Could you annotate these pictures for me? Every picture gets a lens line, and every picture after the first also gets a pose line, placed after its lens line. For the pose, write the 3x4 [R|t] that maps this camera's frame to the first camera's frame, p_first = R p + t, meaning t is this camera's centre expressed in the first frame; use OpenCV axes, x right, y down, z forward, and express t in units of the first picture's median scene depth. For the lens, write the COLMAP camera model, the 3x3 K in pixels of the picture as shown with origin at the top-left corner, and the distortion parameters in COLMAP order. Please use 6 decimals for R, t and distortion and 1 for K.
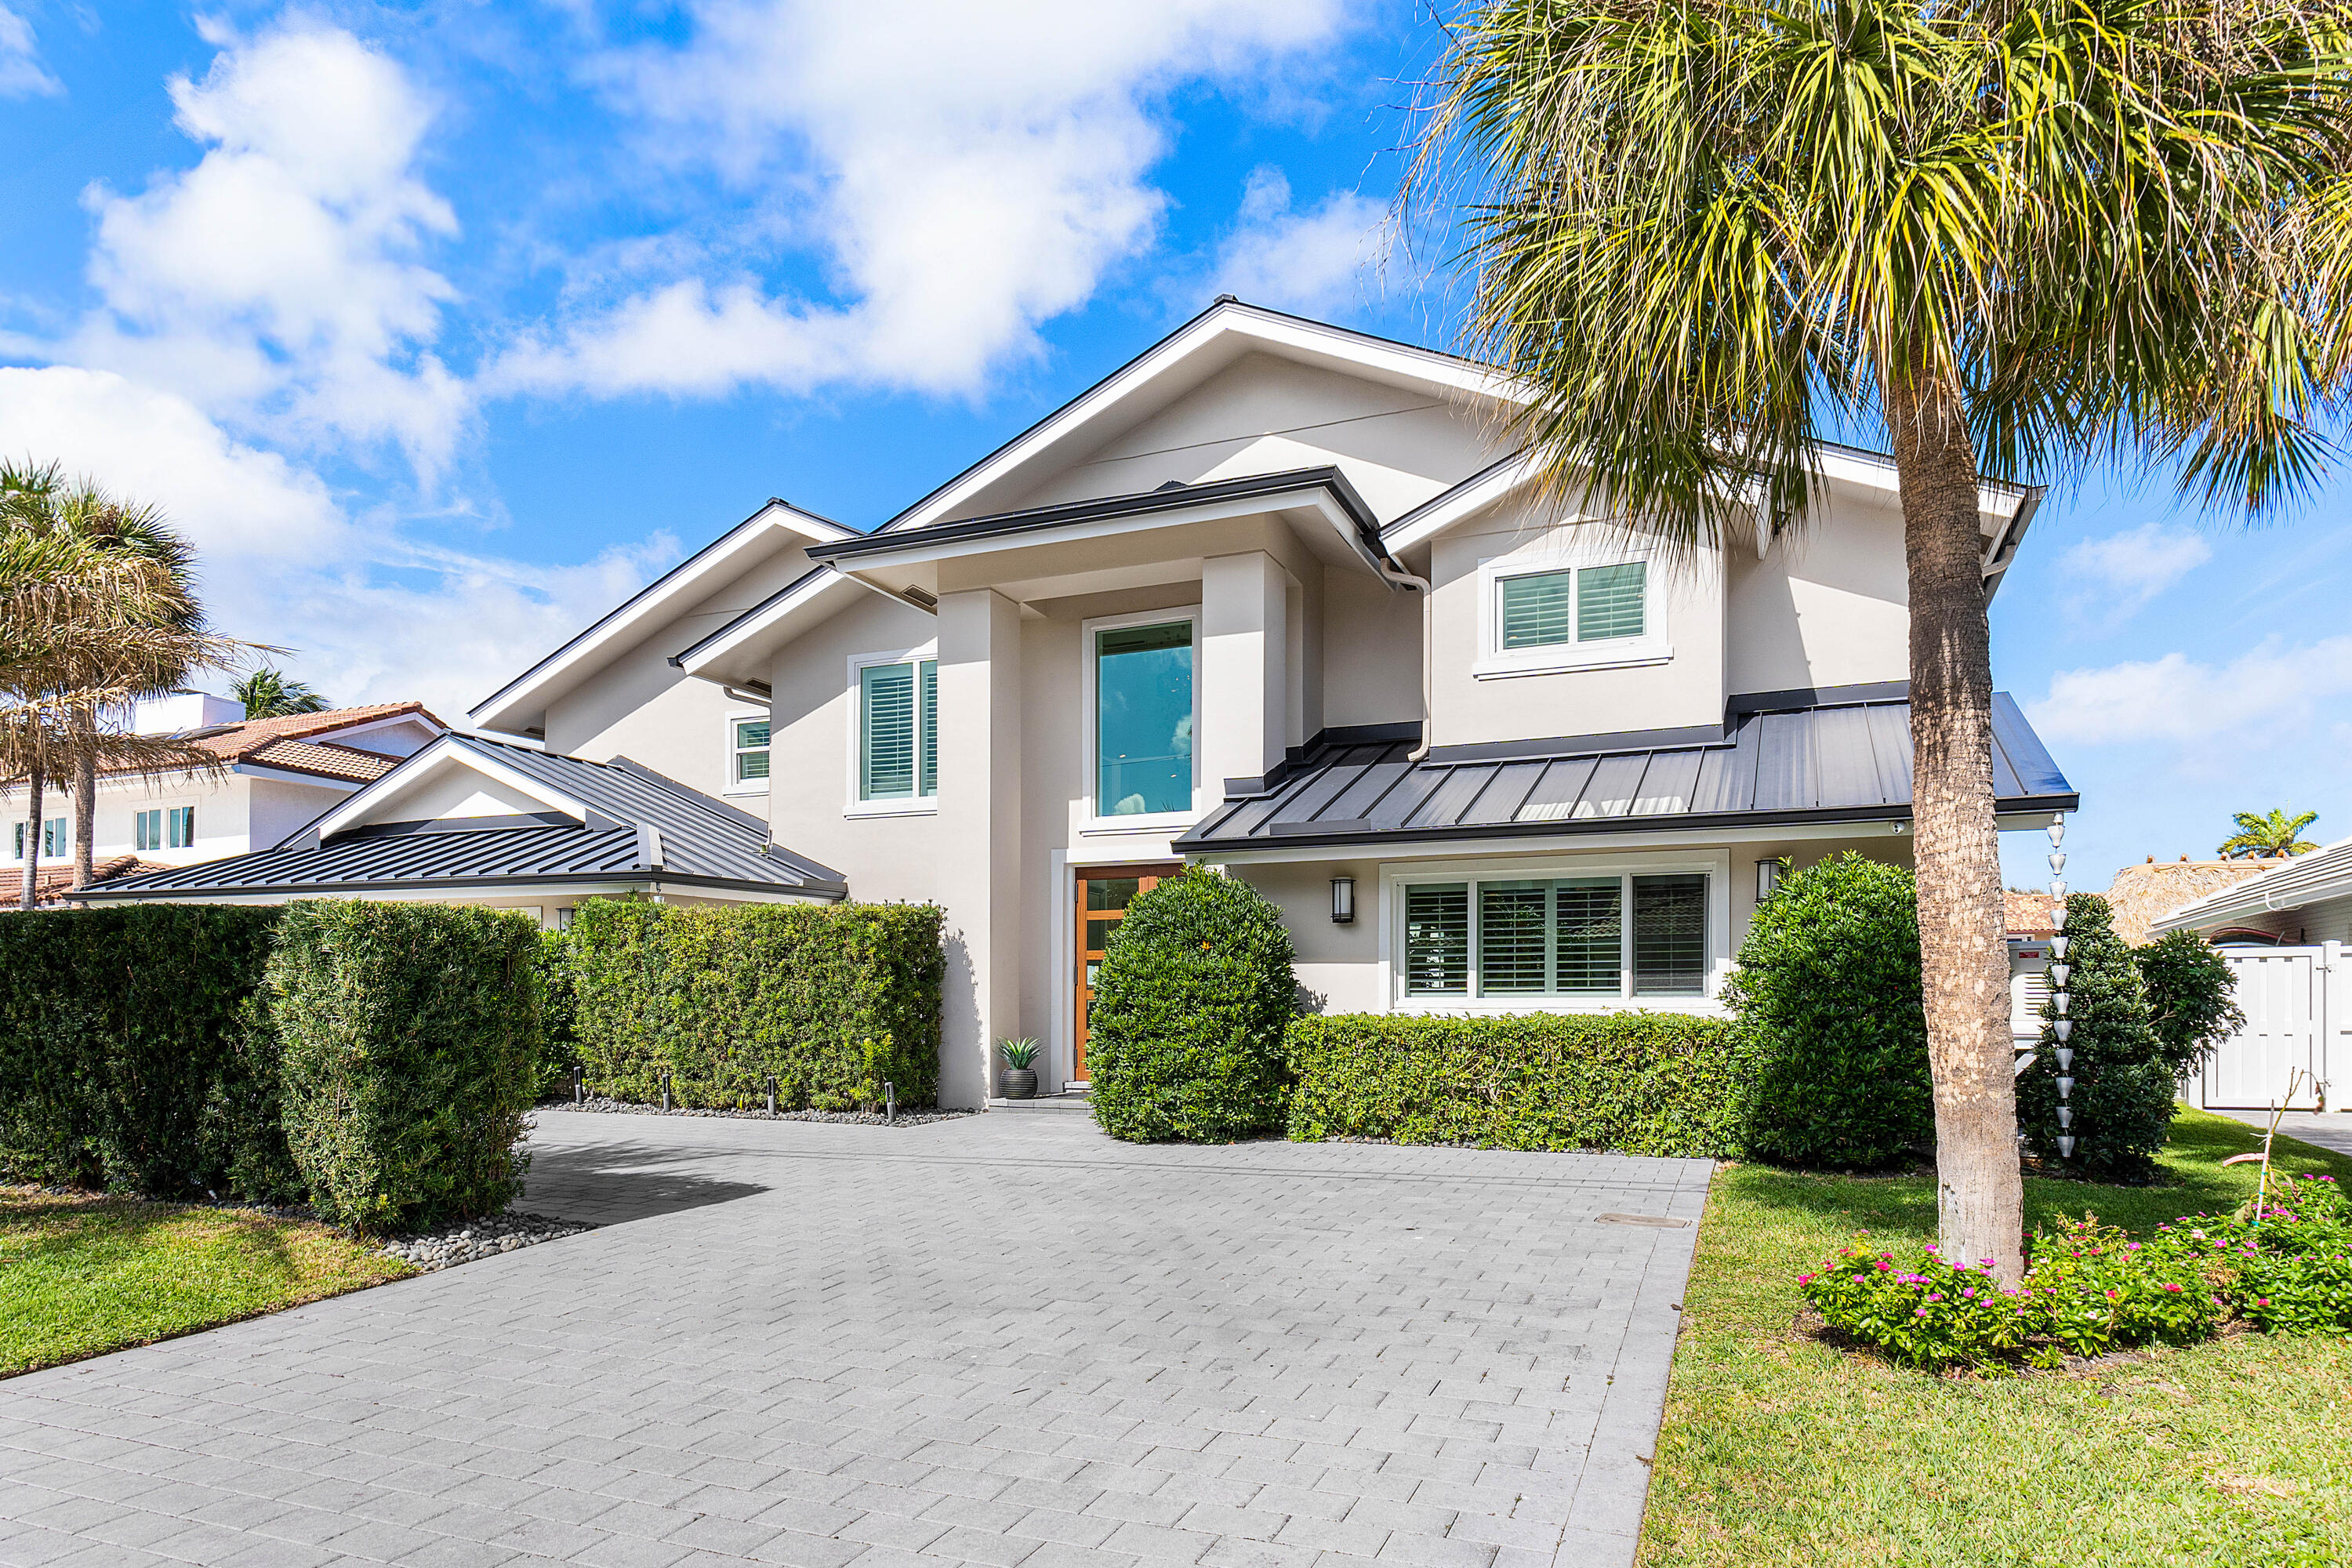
lens RADIAL K [[1277.4, 0, 1175.6], [0, 1277.4, 786.9], [0, 0, 1]] dist [0.002770, 0.000376]
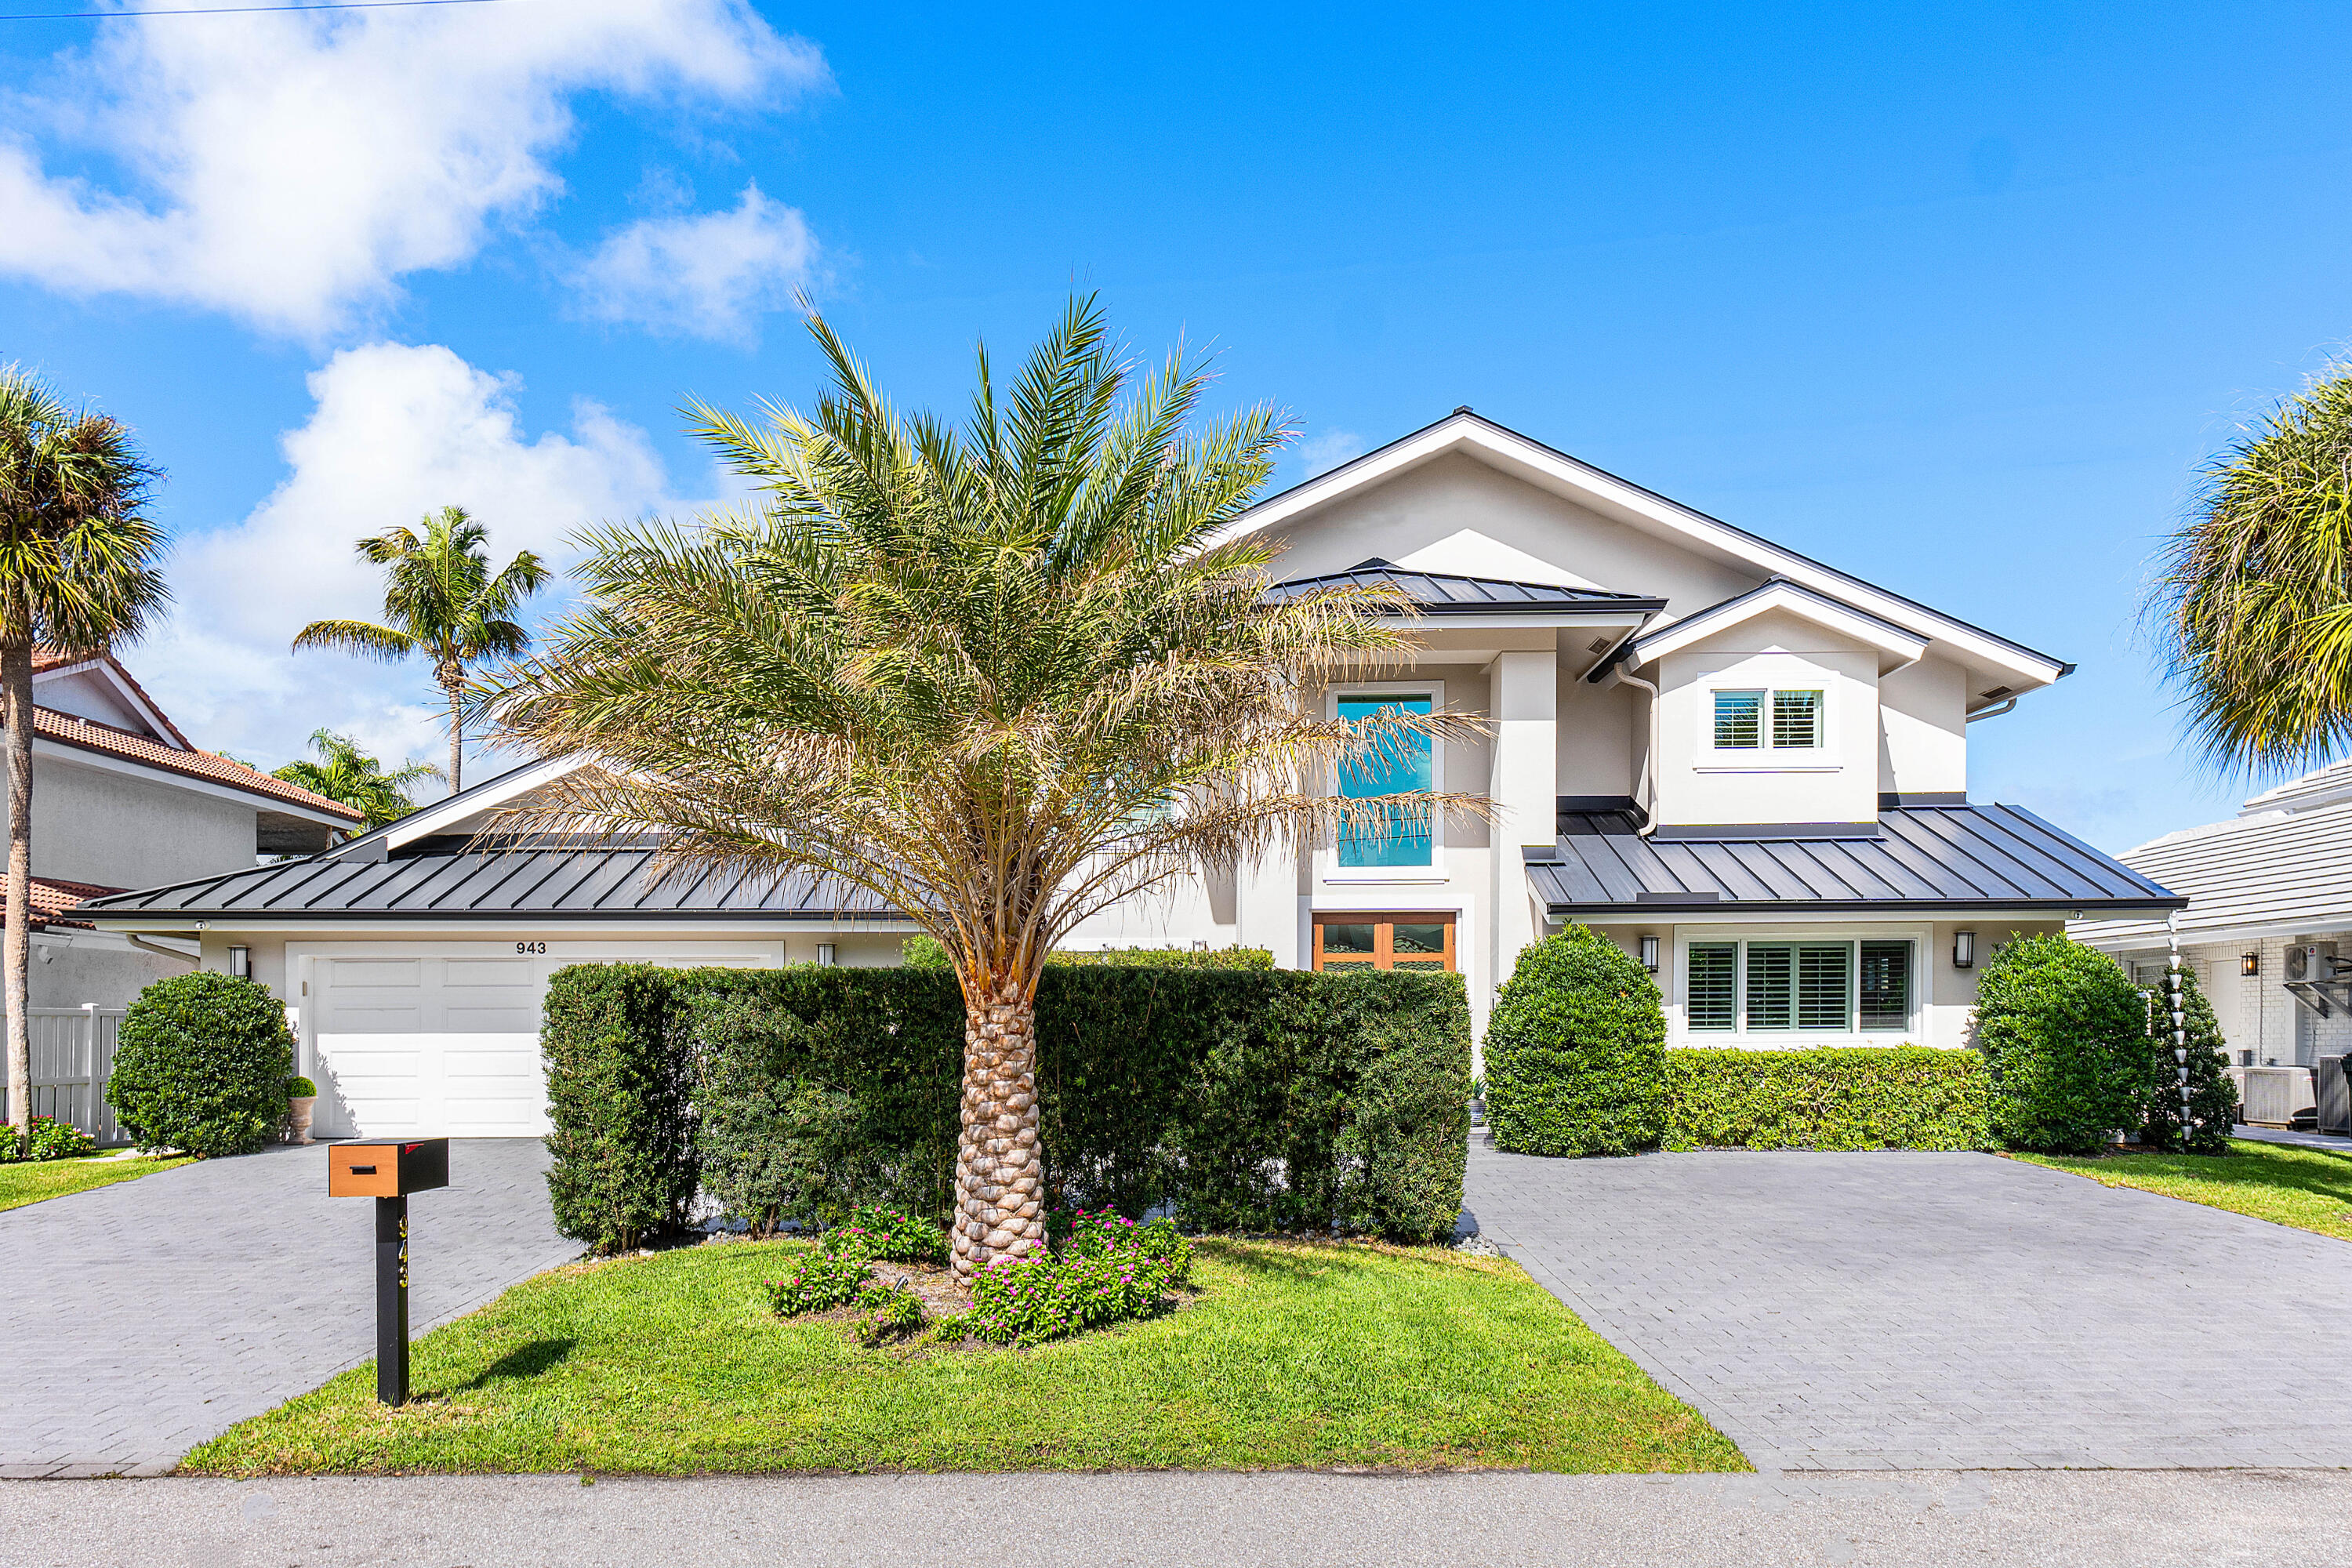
lens RADIAL K [[1433.1, 0, 1176.6], [0, 1433.1, 783.1], [0, 0, 1]] dist [-0.001246, -0.000650]
pose [[0.930632, 0.056308, 0.361598, -0.772656], [-0.057379, 0.998322, -0.007783, -0.037367], [-0.361430, -0.013505, 0.932301, -0.107233]]
